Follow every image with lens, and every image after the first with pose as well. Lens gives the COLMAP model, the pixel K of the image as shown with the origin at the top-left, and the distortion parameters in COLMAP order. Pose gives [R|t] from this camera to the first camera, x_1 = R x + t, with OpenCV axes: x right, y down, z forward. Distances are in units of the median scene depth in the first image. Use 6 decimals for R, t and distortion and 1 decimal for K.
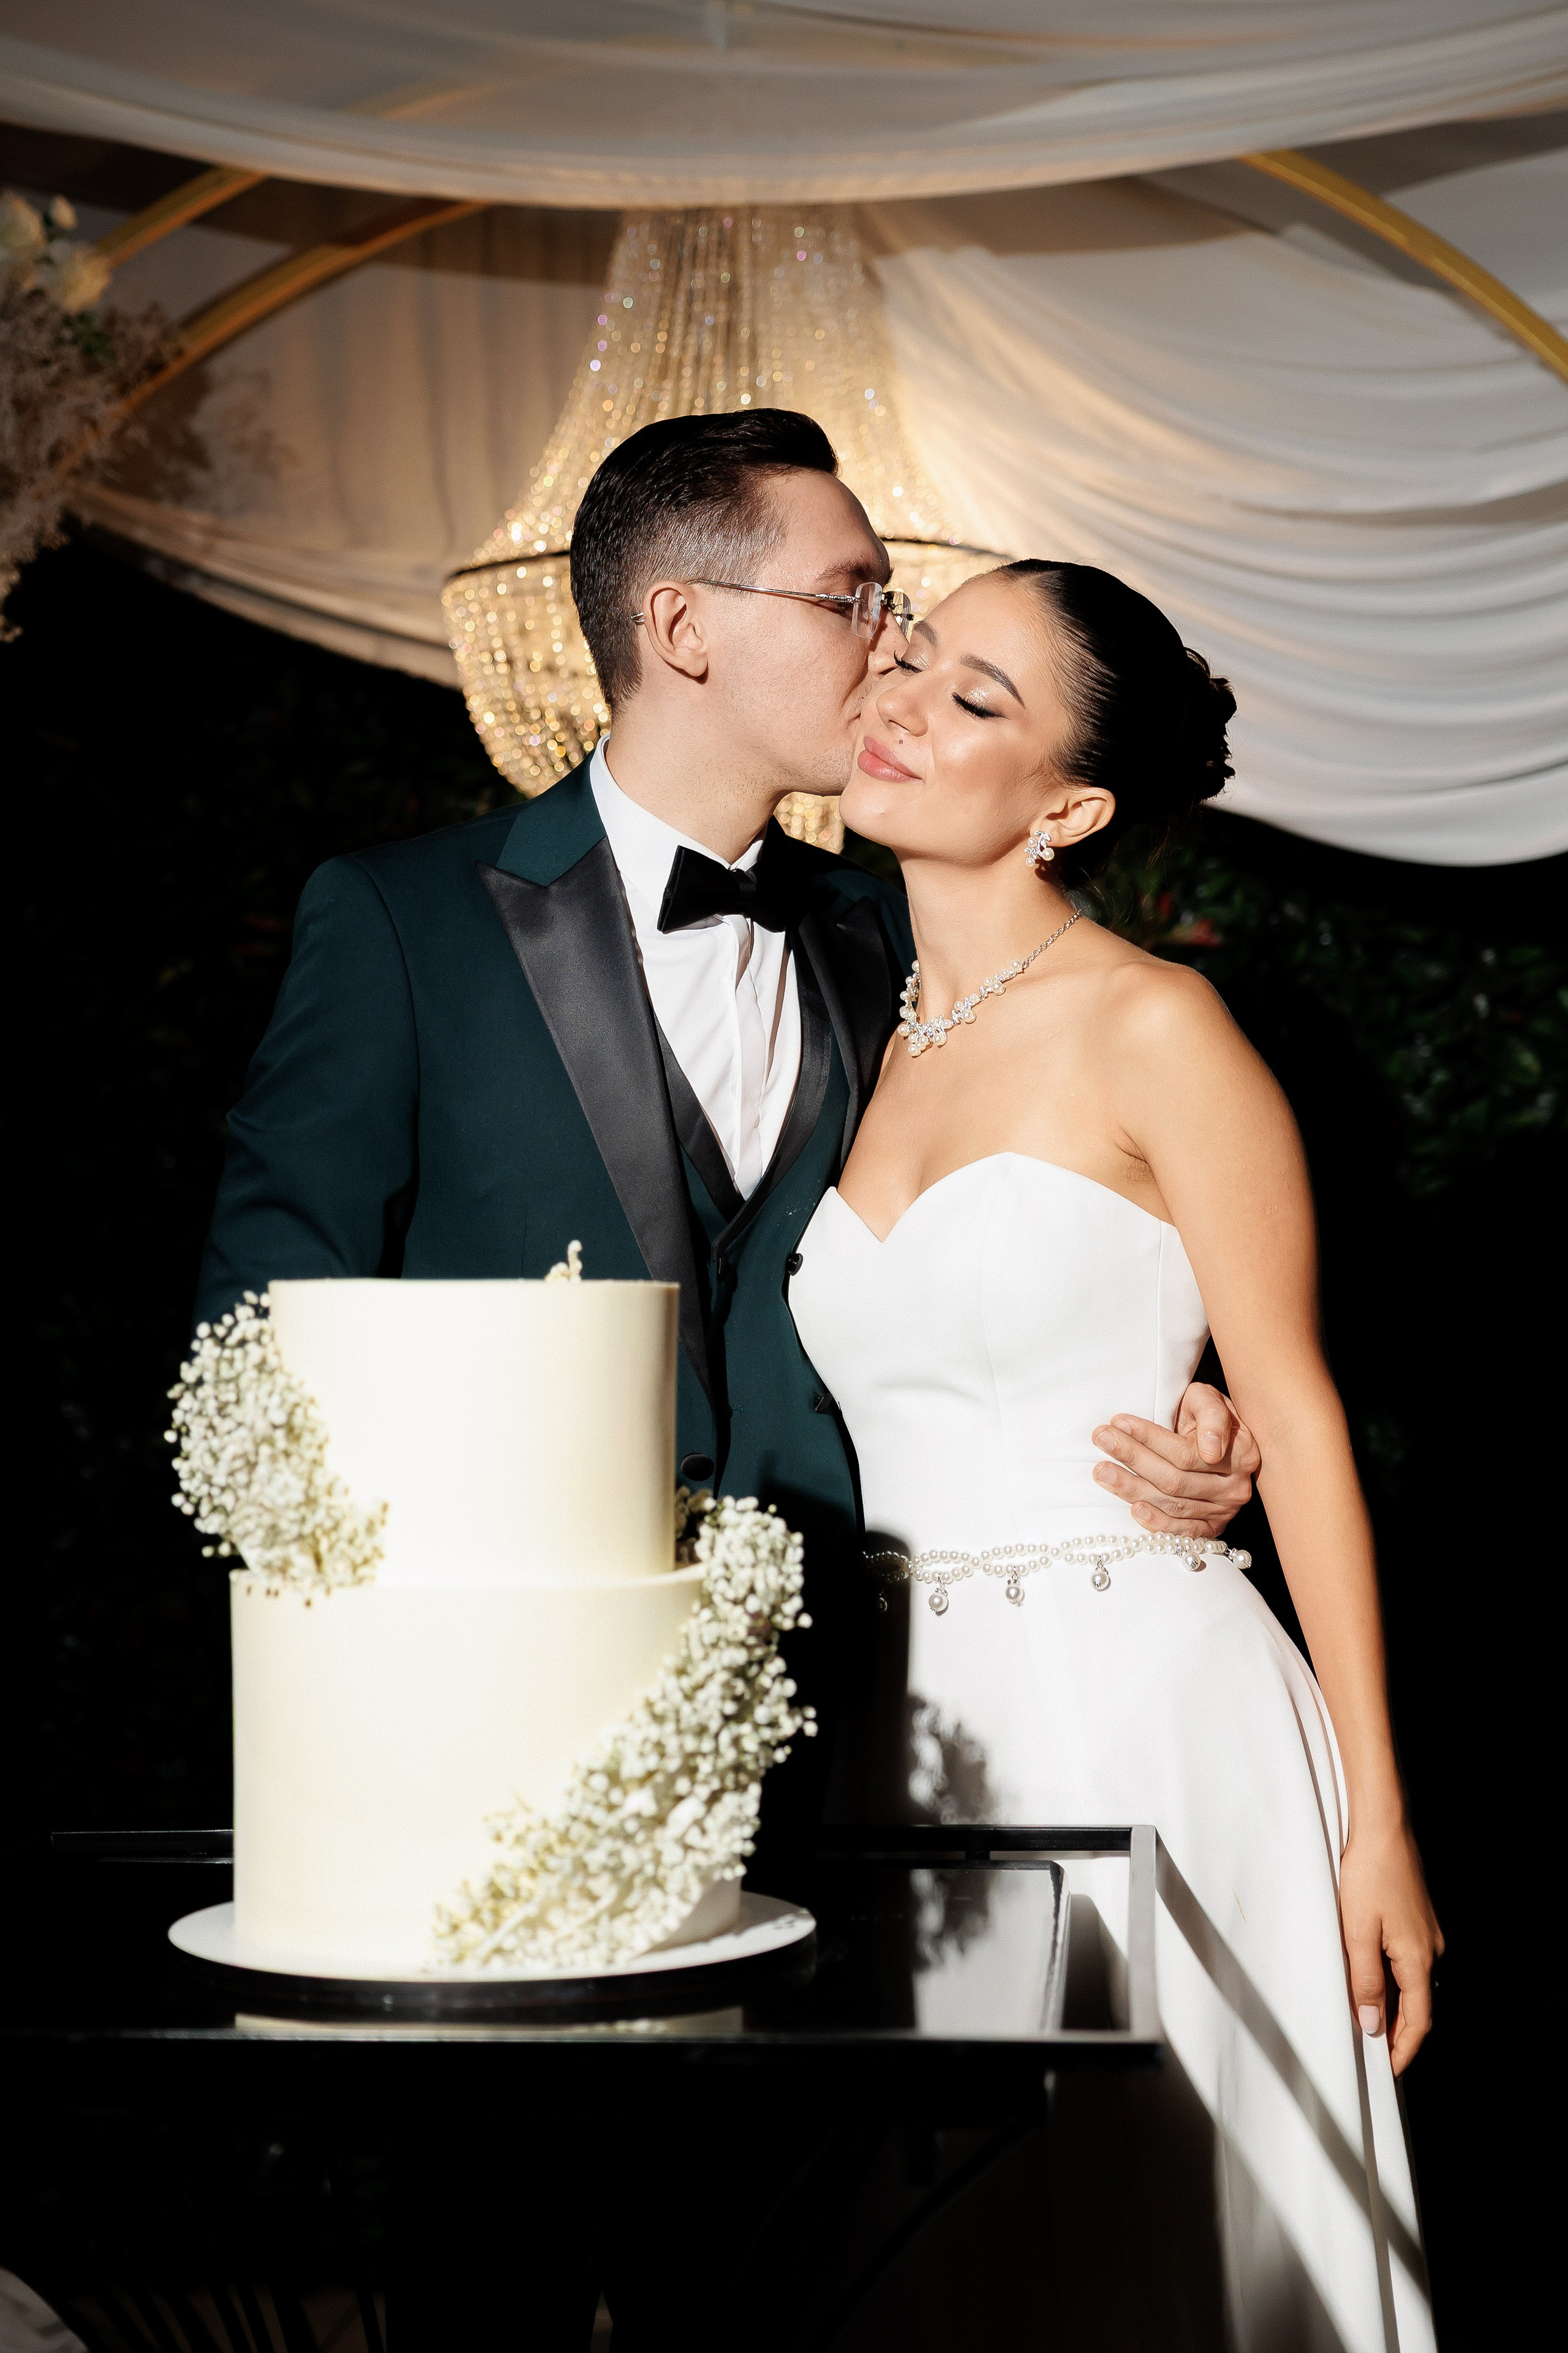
lens RADIAL K [[4122.4, 0, 728.6], [0, 4122.4, 1170.9], [0, 0, 1]] dist [0.017123, -0.128798]
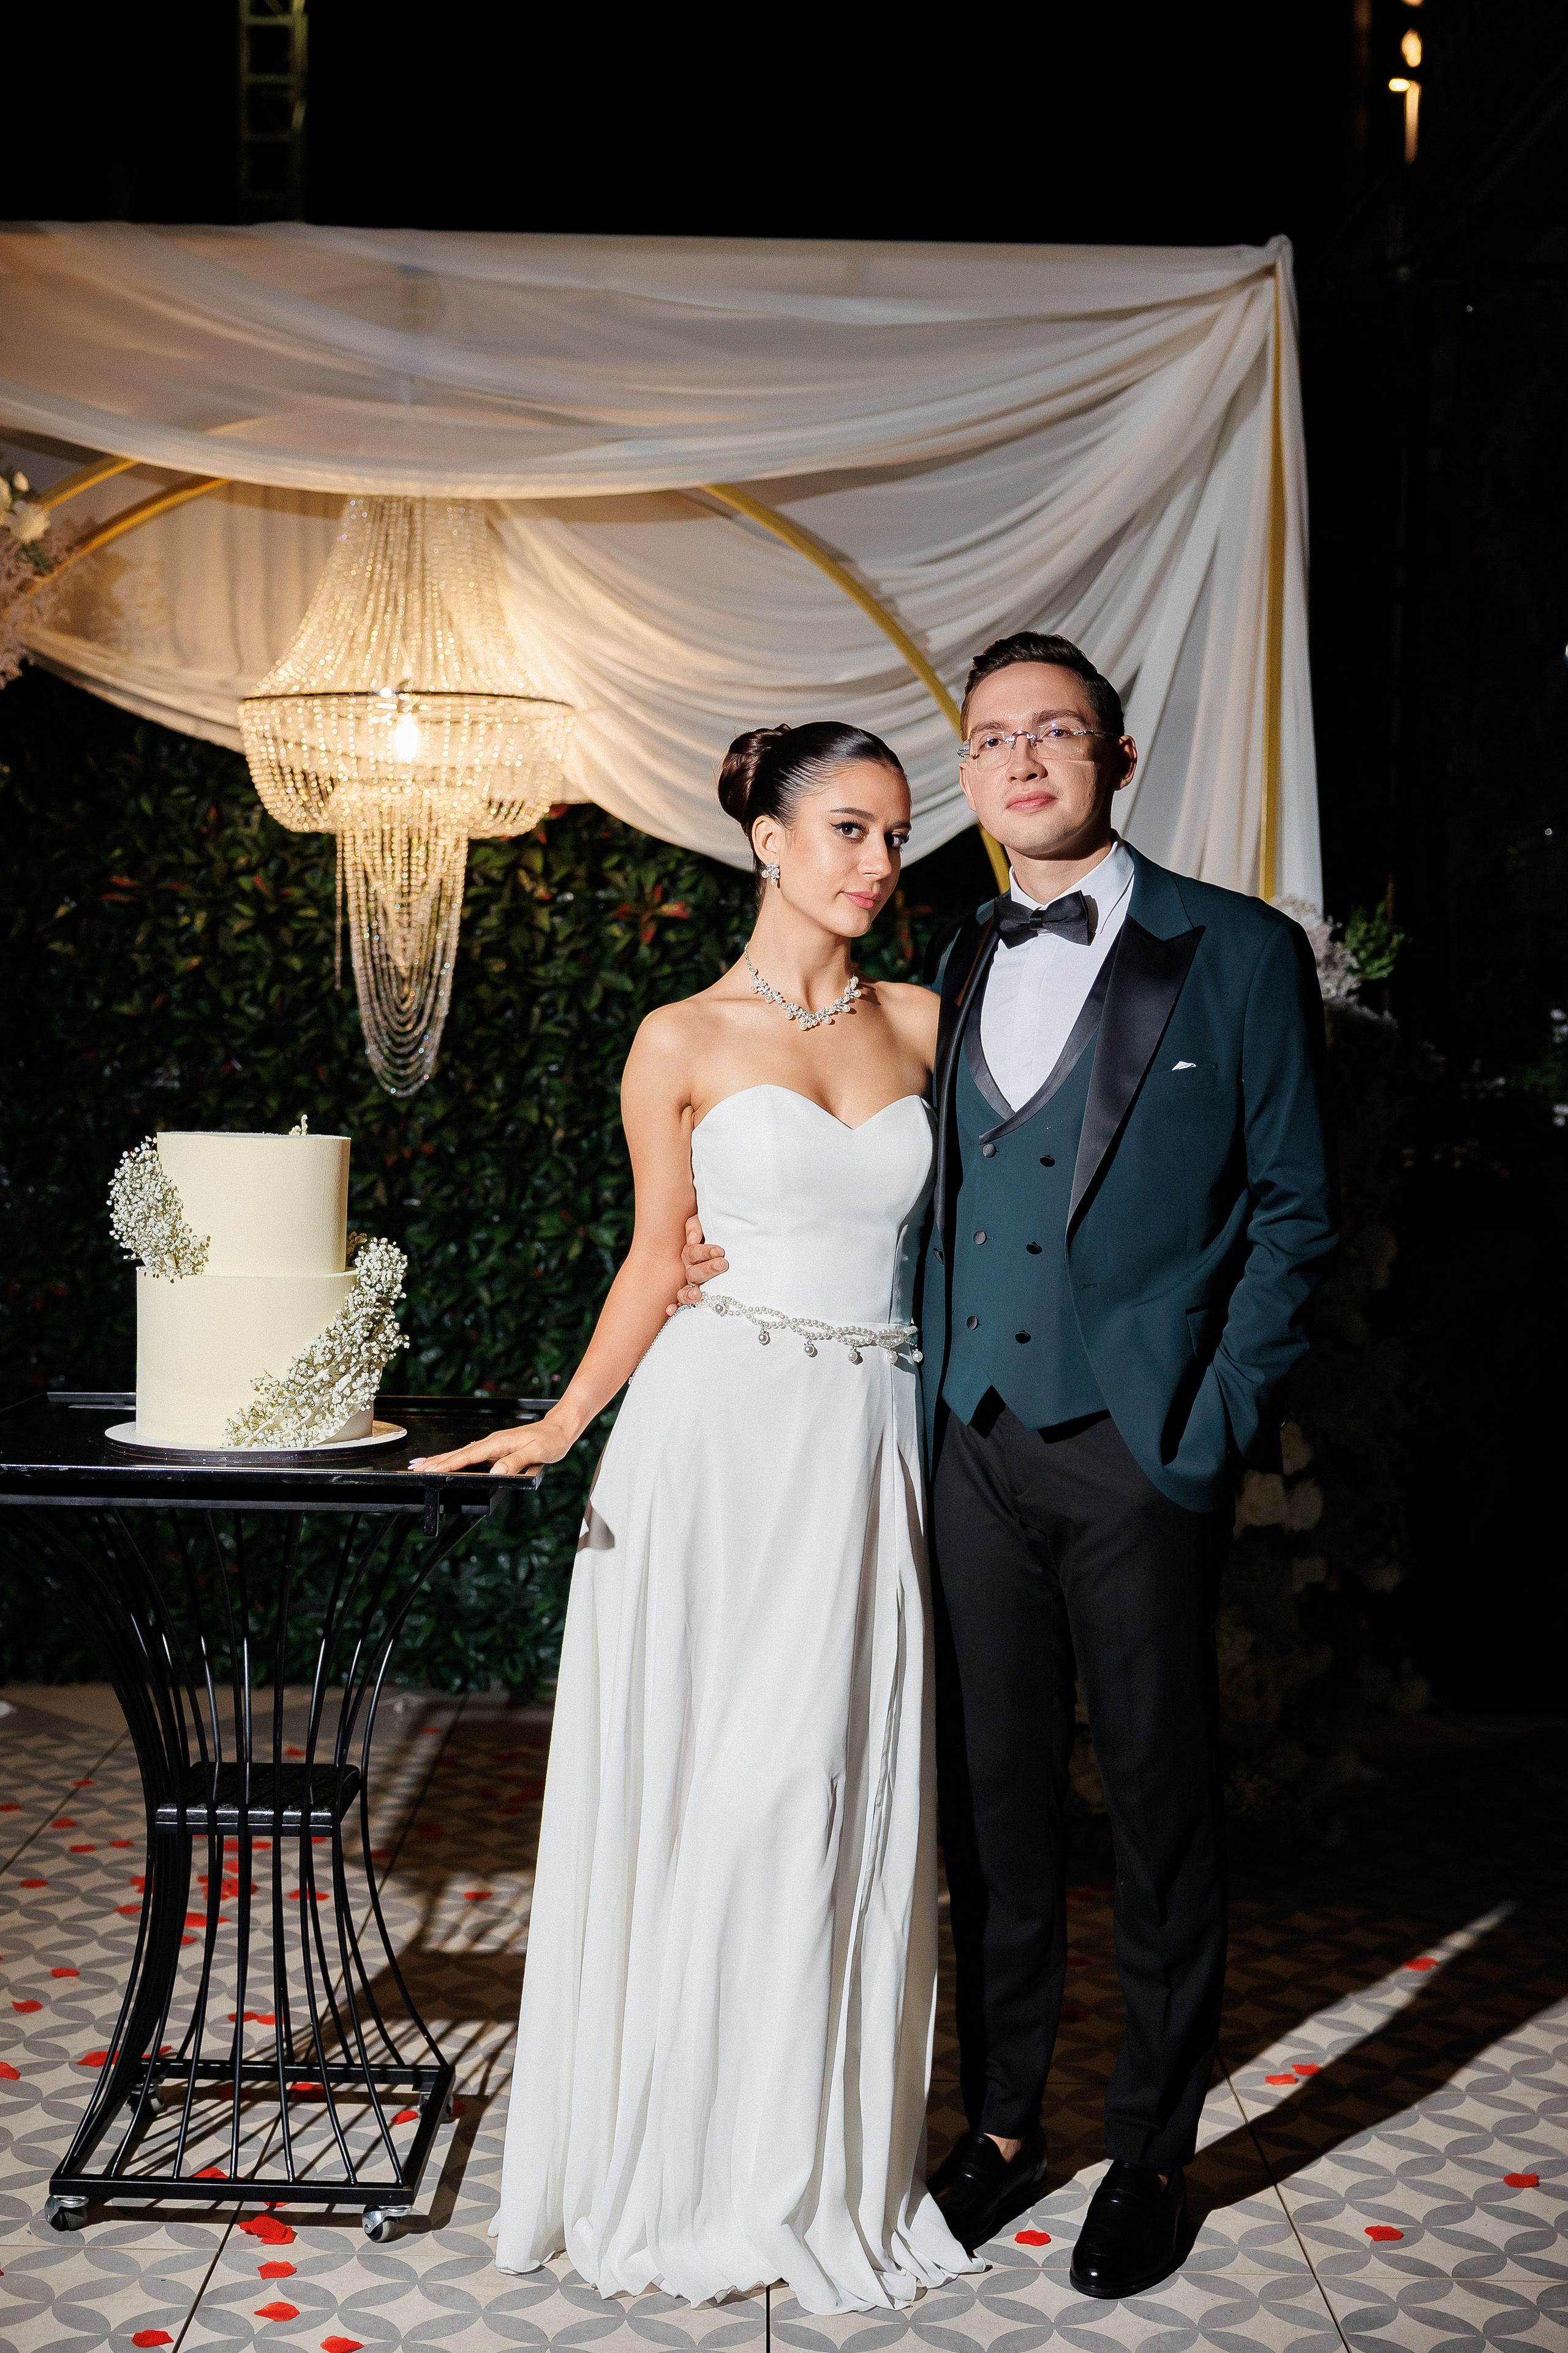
lens RADIAL K [[3051.7, 0, 782.3], [0, 3051.7, 1202.5], [0, 0, 1]] dist [-0.000087, -0.006808]
pose [[0.992154, 0.023882, 0.122718, 0.009539], [-0.032748, 0.996957, 0.070746, -0.057315], [-0.120655, -0.074210, 0.989917, -0.578222]]
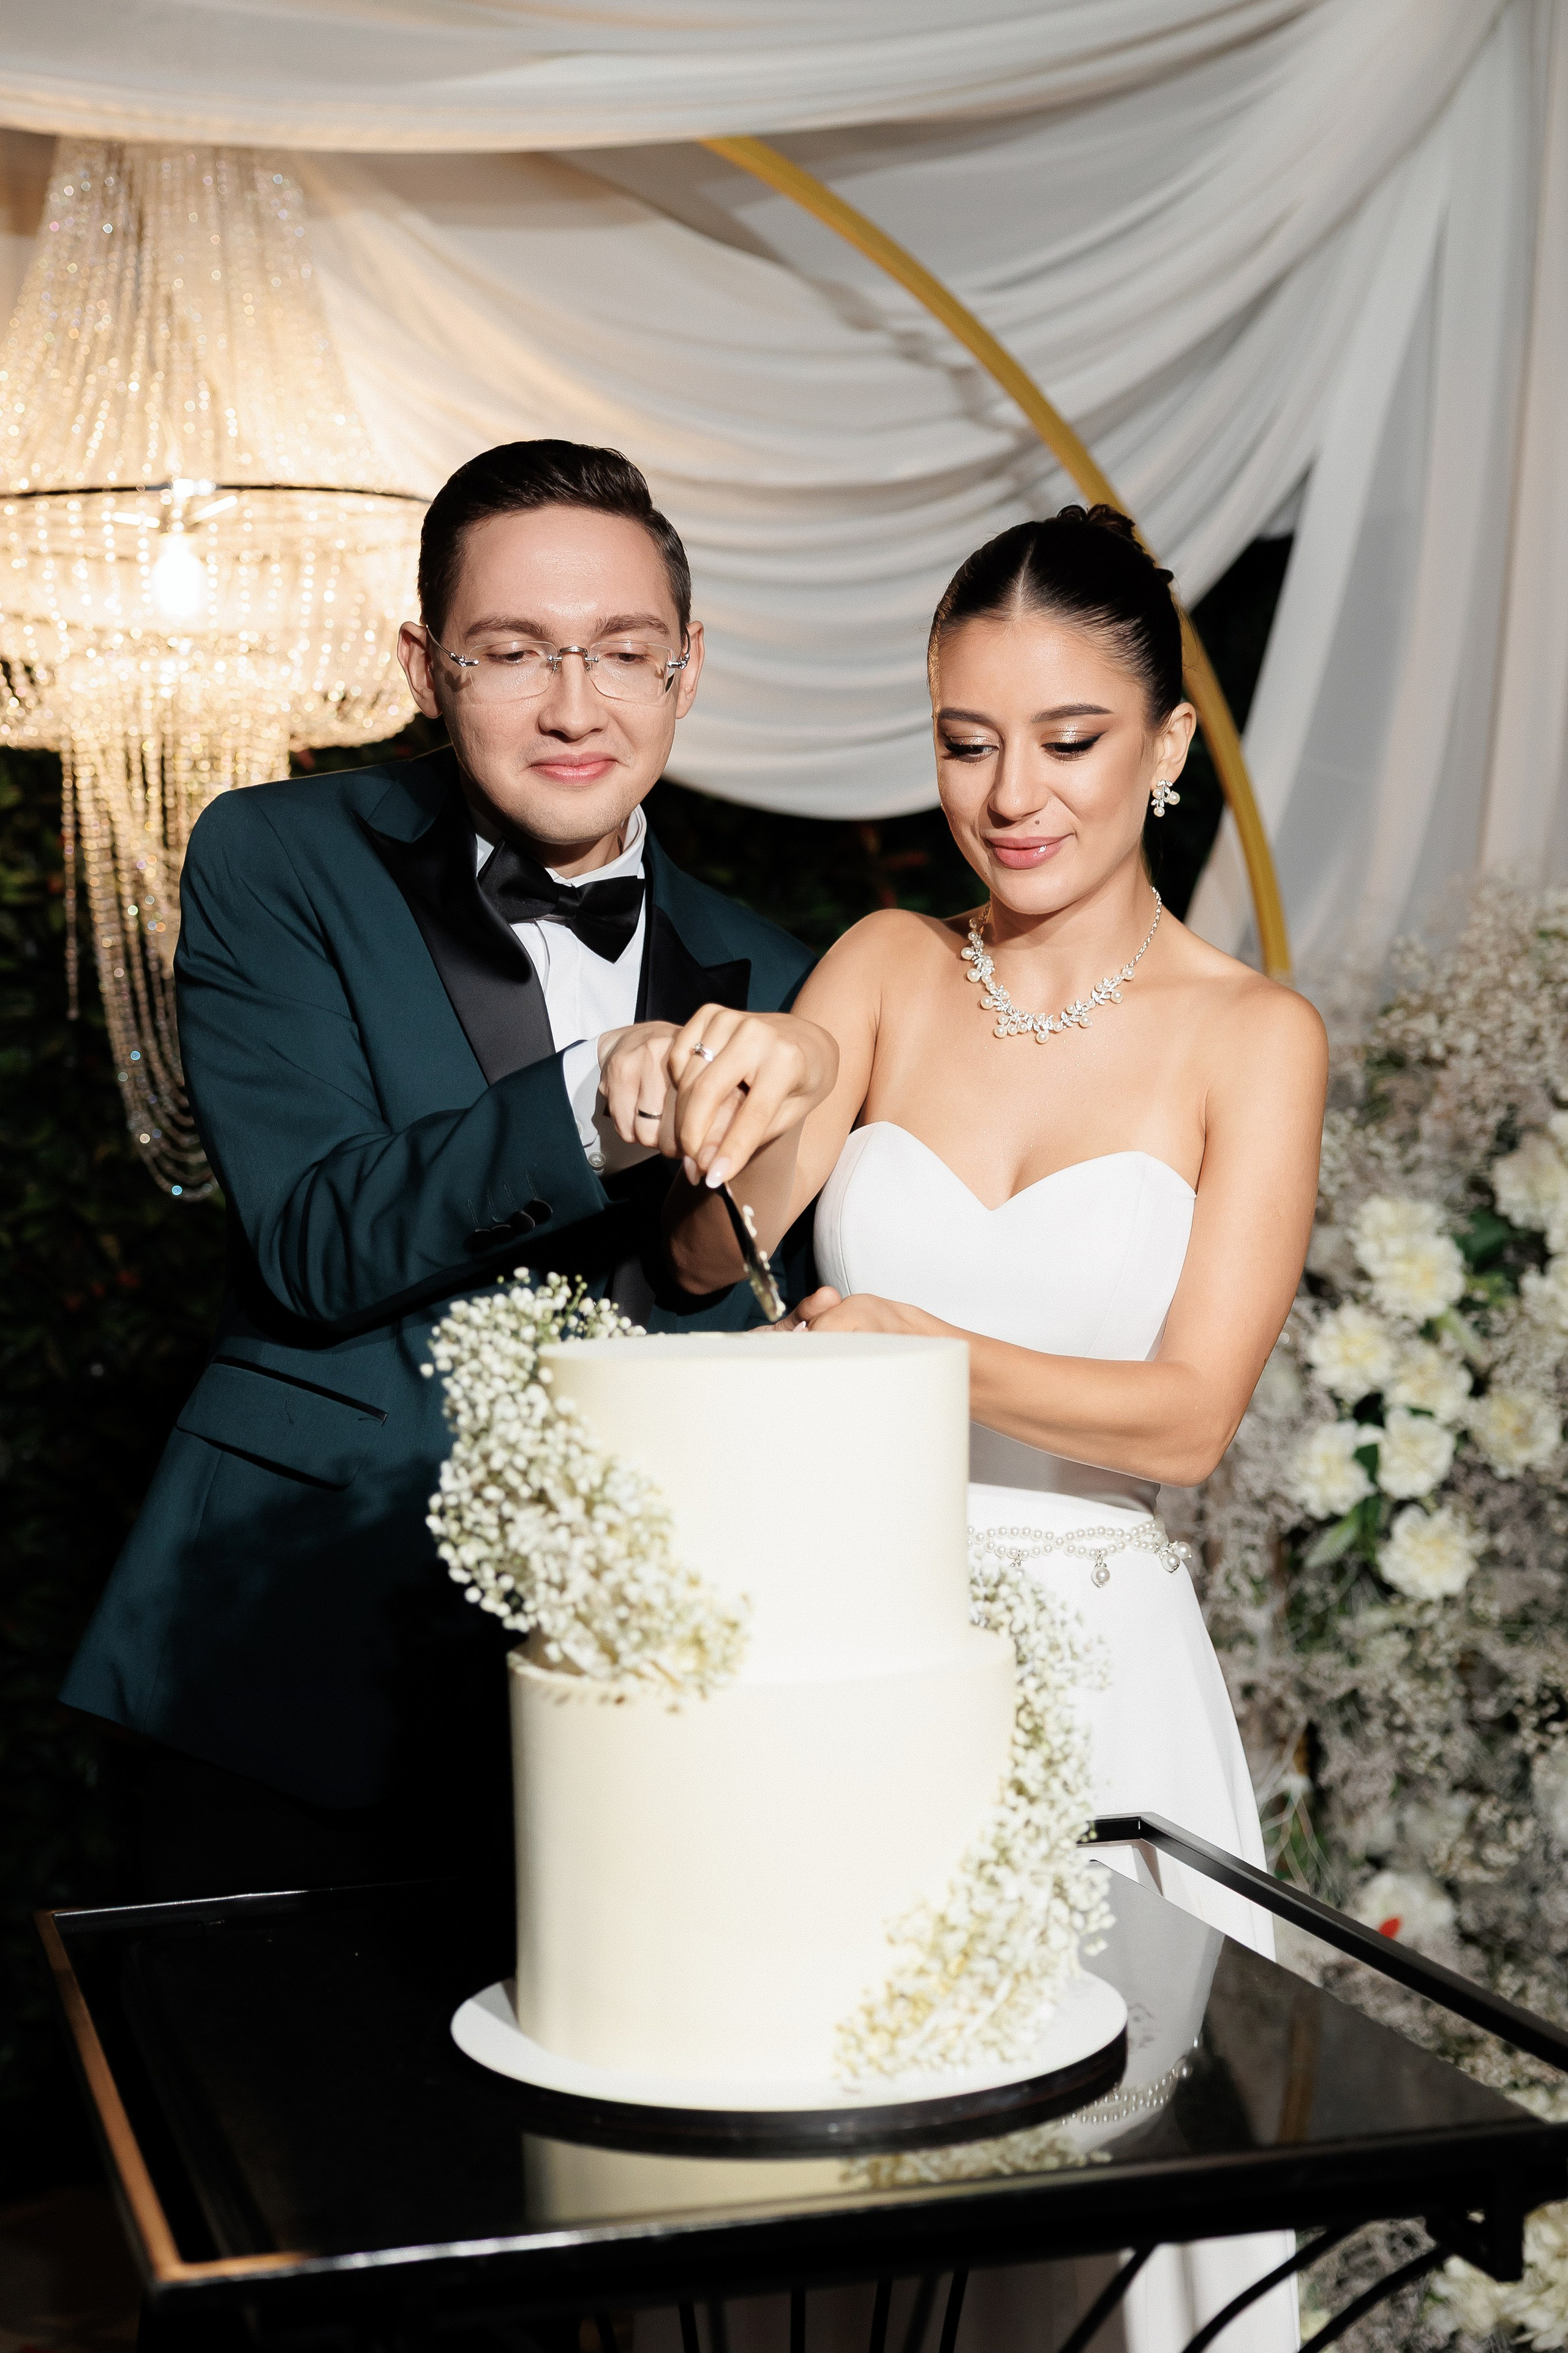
lens RADIAL K [[3648.0, 0, 781.0], [0, 3648.0, 1191.5], [0, 0, 1]] dist [0.006077, -0.010529]
pose [[0.930706, -0.021522, 0.365134, -0.354087], [0.002363, 0.998600, 0.052839, -0.051053], [-0.365760, -0.048315, 0.929454, 0.216228]]
